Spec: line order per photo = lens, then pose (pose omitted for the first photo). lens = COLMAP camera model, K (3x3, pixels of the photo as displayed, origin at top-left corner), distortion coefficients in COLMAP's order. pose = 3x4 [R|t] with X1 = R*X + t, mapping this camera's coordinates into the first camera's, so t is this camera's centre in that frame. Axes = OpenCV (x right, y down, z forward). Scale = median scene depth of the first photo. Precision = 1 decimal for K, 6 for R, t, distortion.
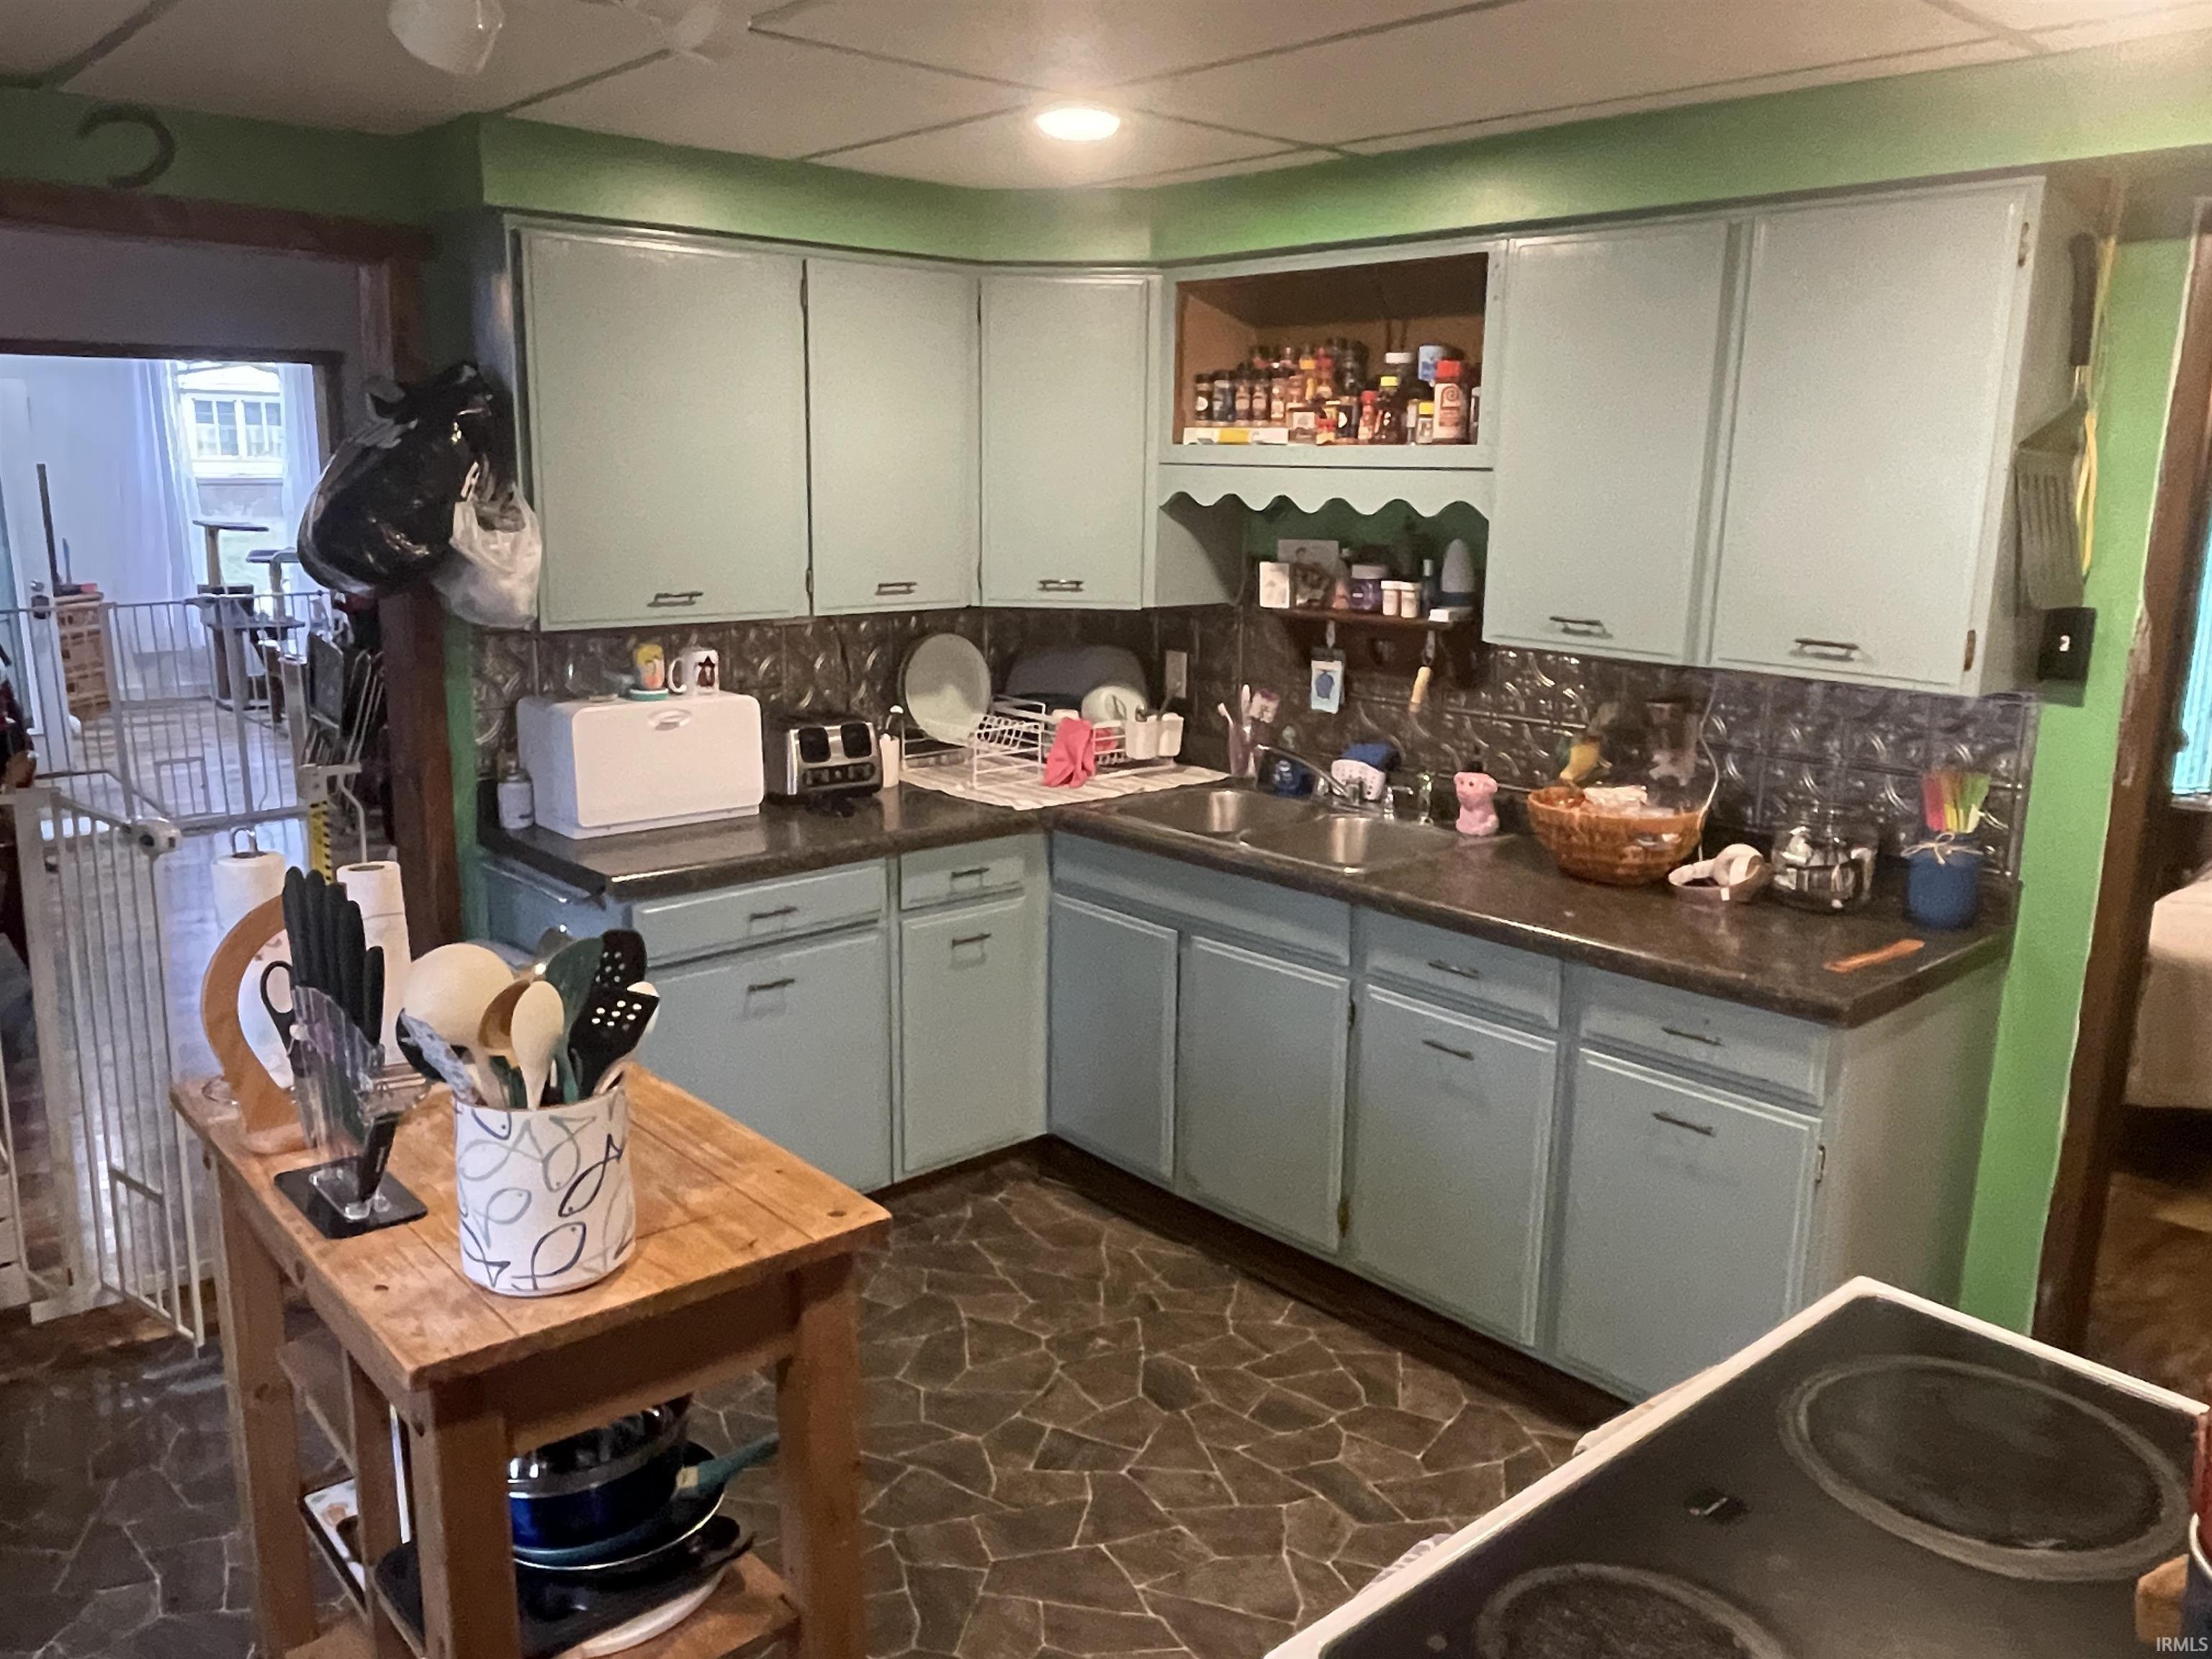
lens RADIAL K [[1641.8, 0, 1101.8], [0, 1641.8, 822.4], [0, 0, 1]] dist [-0.000970, -0.008786]
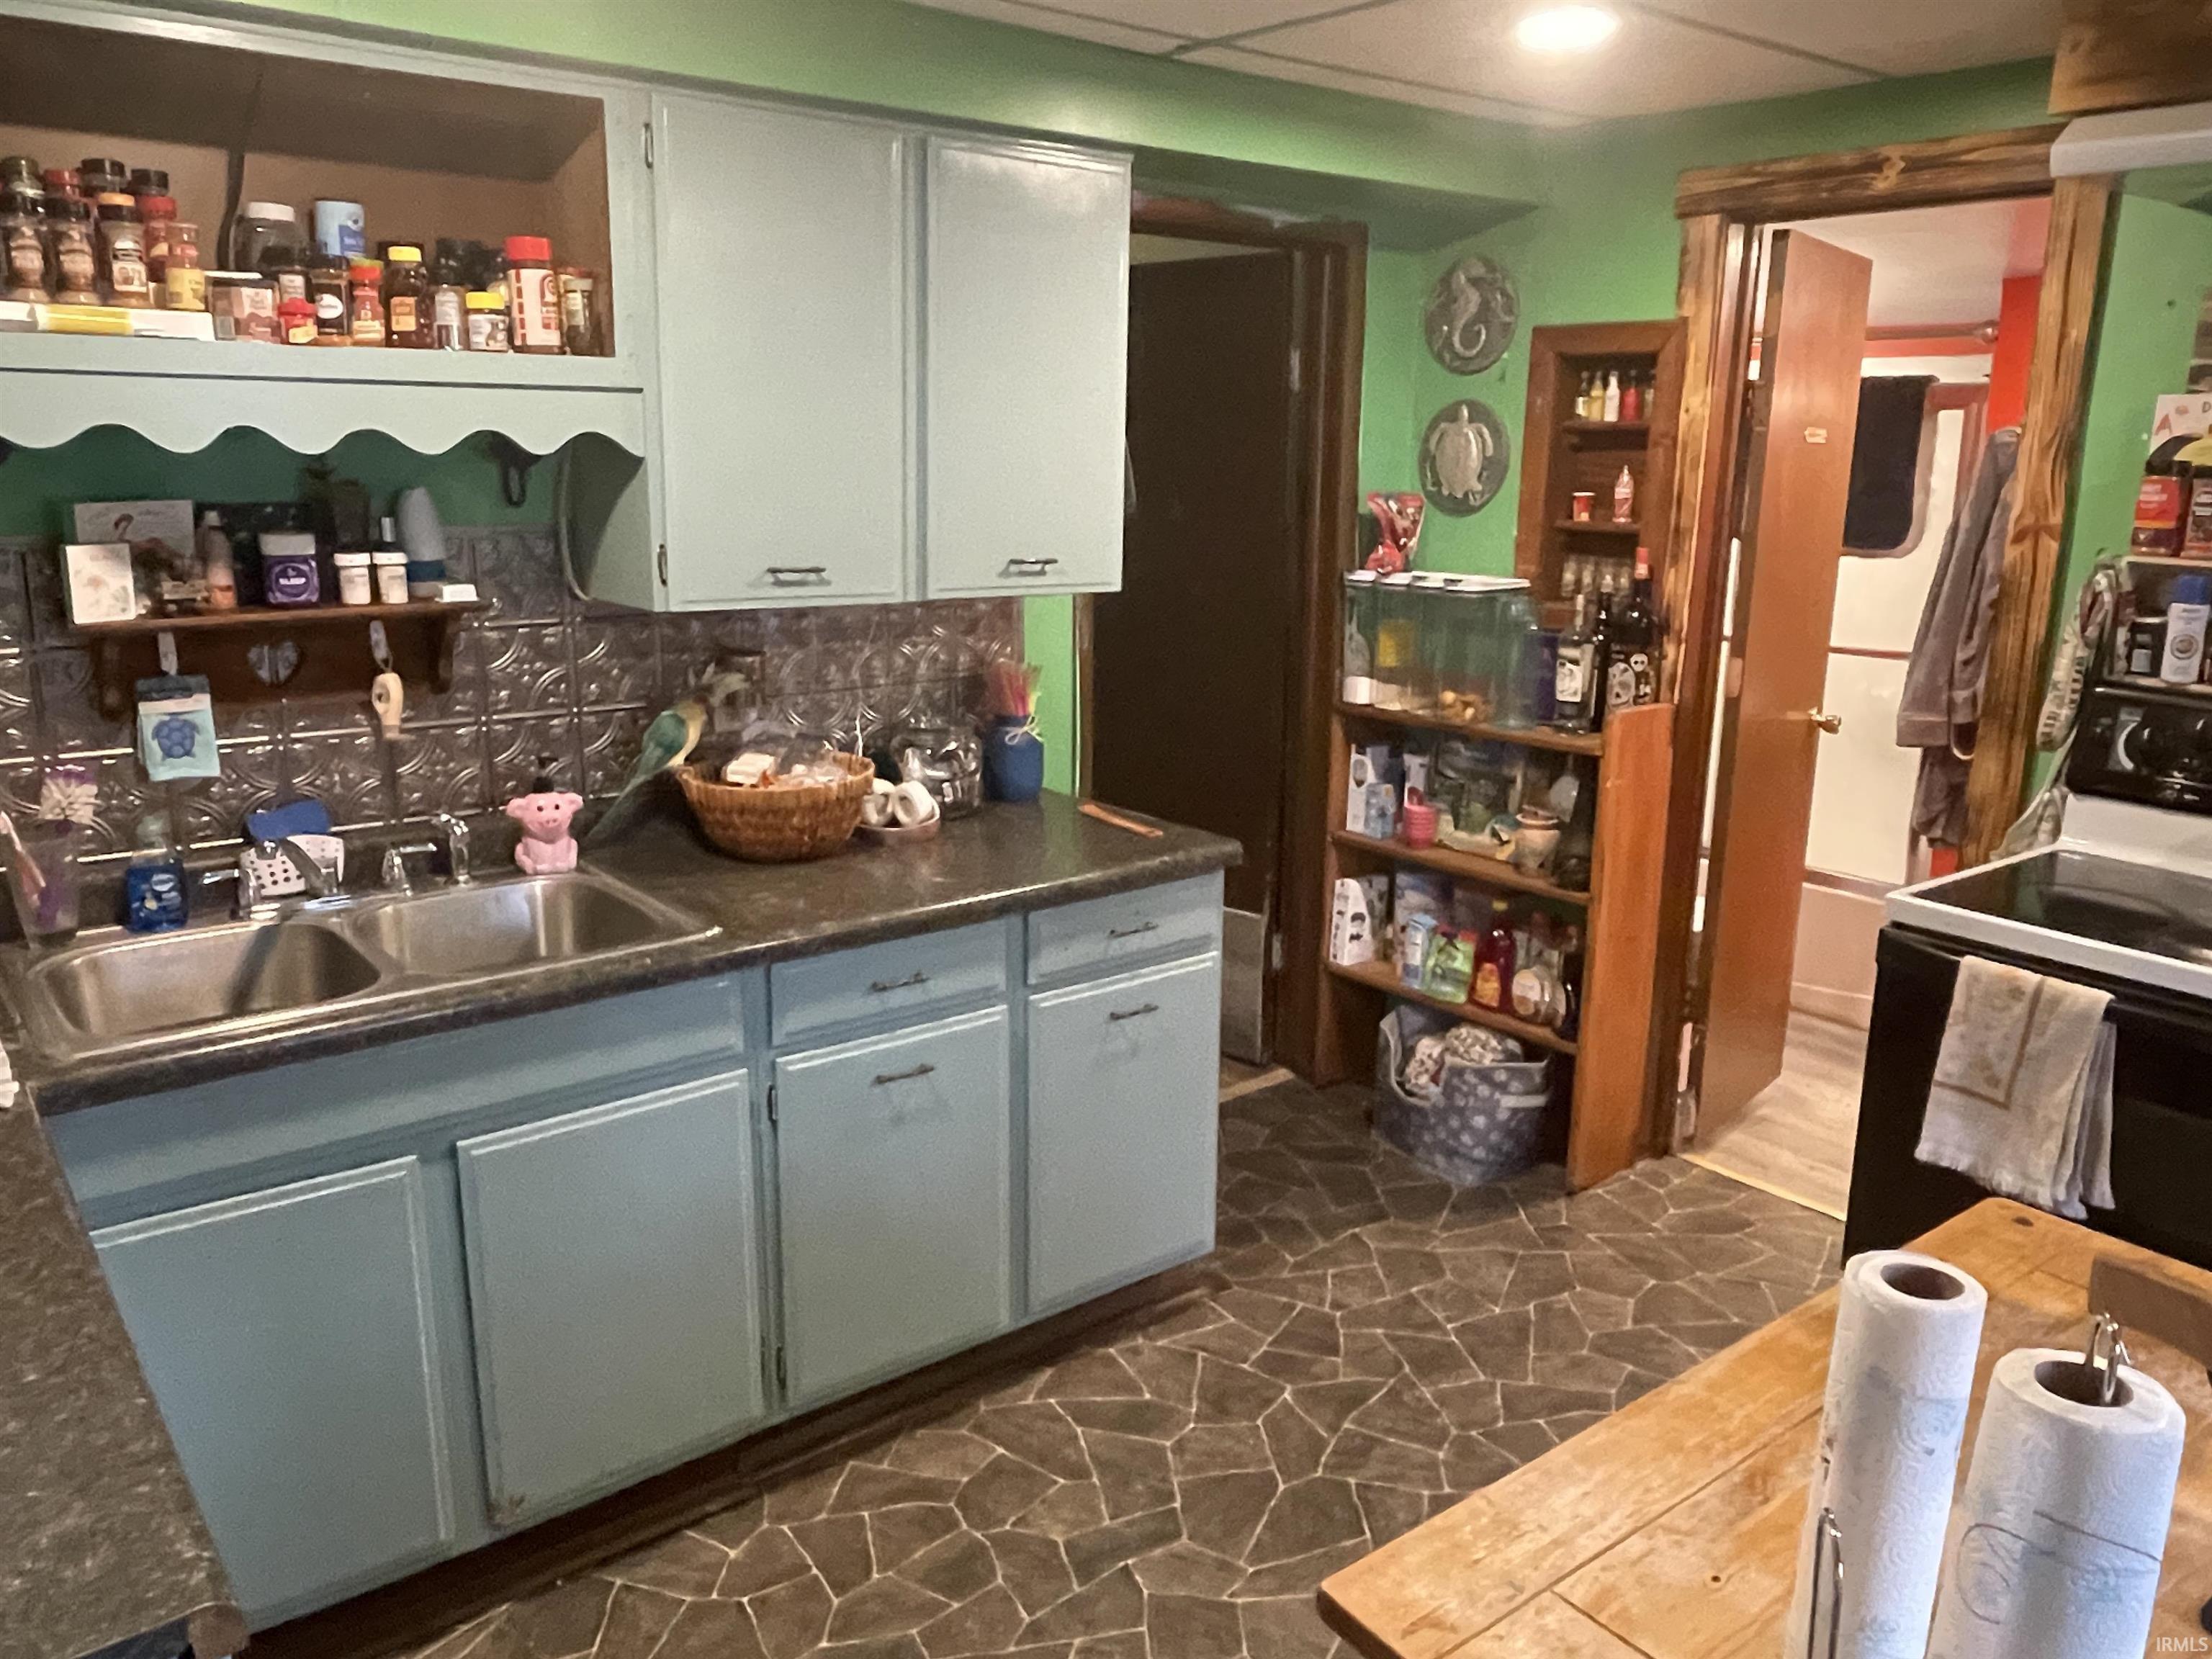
lens RADIAL K [[1641.8, 0, 1148.7], [0, 1641.8, 810.5], [0, 0, 1]] dist [-0.000970, -0.008786]
pose [[0.048053, -0.235177, 0.970764, -0.527366], [0.194024, 0.955572, 0.221892, -0.144254], [-0.979819, 0.177689, 0.091548, 0.696128]]
